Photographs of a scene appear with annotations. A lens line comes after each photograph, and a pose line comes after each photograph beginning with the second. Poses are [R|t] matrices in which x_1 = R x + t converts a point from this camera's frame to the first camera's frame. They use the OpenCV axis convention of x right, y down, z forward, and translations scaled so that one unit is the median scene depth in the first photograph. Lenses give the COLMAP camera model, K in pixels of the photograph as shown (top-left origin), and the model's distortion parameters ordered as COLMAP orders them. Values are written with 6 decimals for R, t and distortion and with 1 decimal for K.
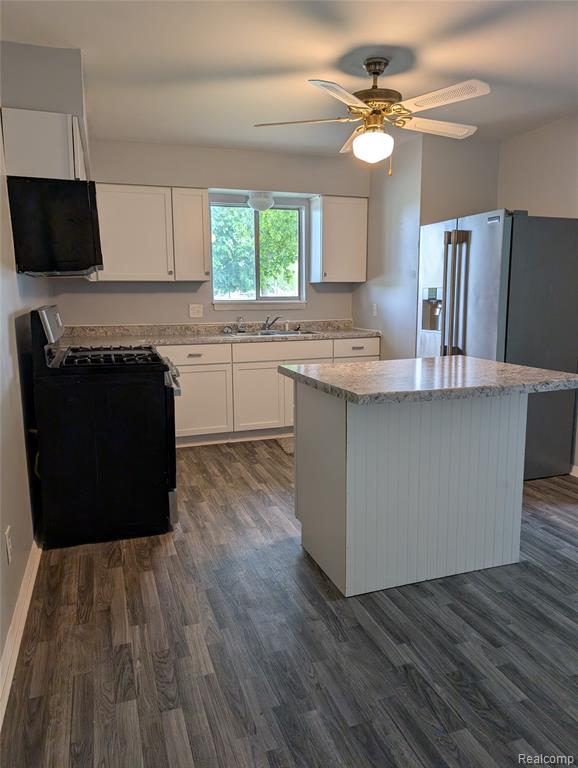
lens RADIAL K [[549.7, 0, 289.0], [0, 549.7, 384.0], [0, 0, 1]] dist [0.006252, -0.001954]
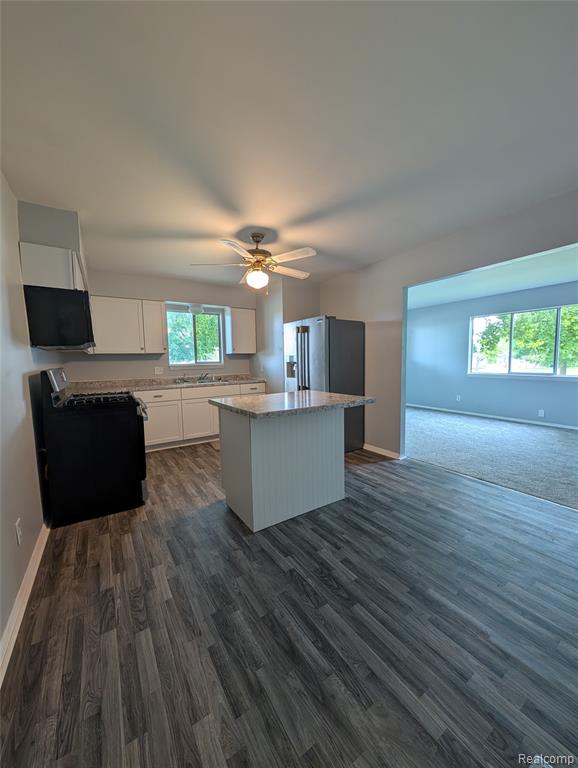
lens RADIAL K [[289.8, 0, 286.1], [0, 289.8, 386.8], [0, 0, 1]] dist [0.001021, 0.000214]
pose [[0.970924, -0.033972, 0.236966, 0.002048], [0.051835, 0.996230, -0.069560, 0.002571], [-0.233710, 0.079821, 0.969024, 0.056330]]
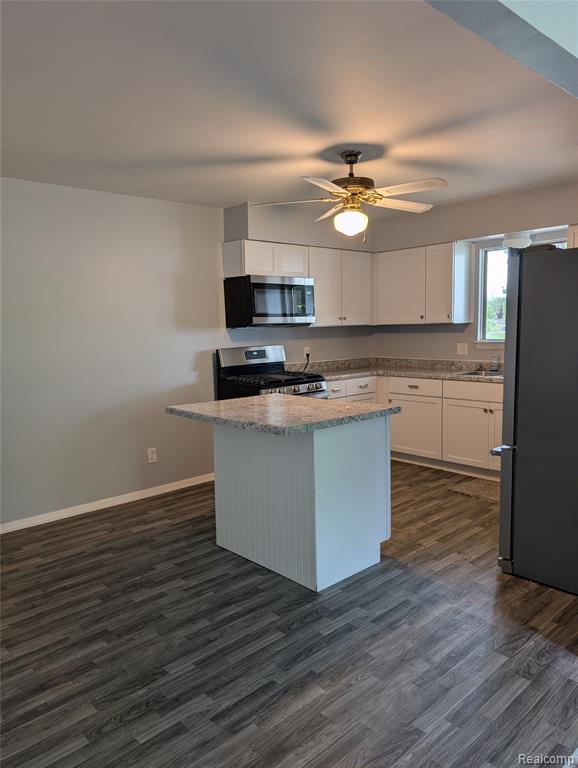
lens RADIAL K [[550.5, 0, 289.4], [0, 550.5, 401.1], [0, 0, 1]] dist [0.029548, 0.000797]
pose [[0.398060, 0.125073, -0.908793, 1.310271], [-0.128417, 0.988505, 0.079796, -0.134790], [0.908327, 0.084941, 0.409546, 0.442352]]
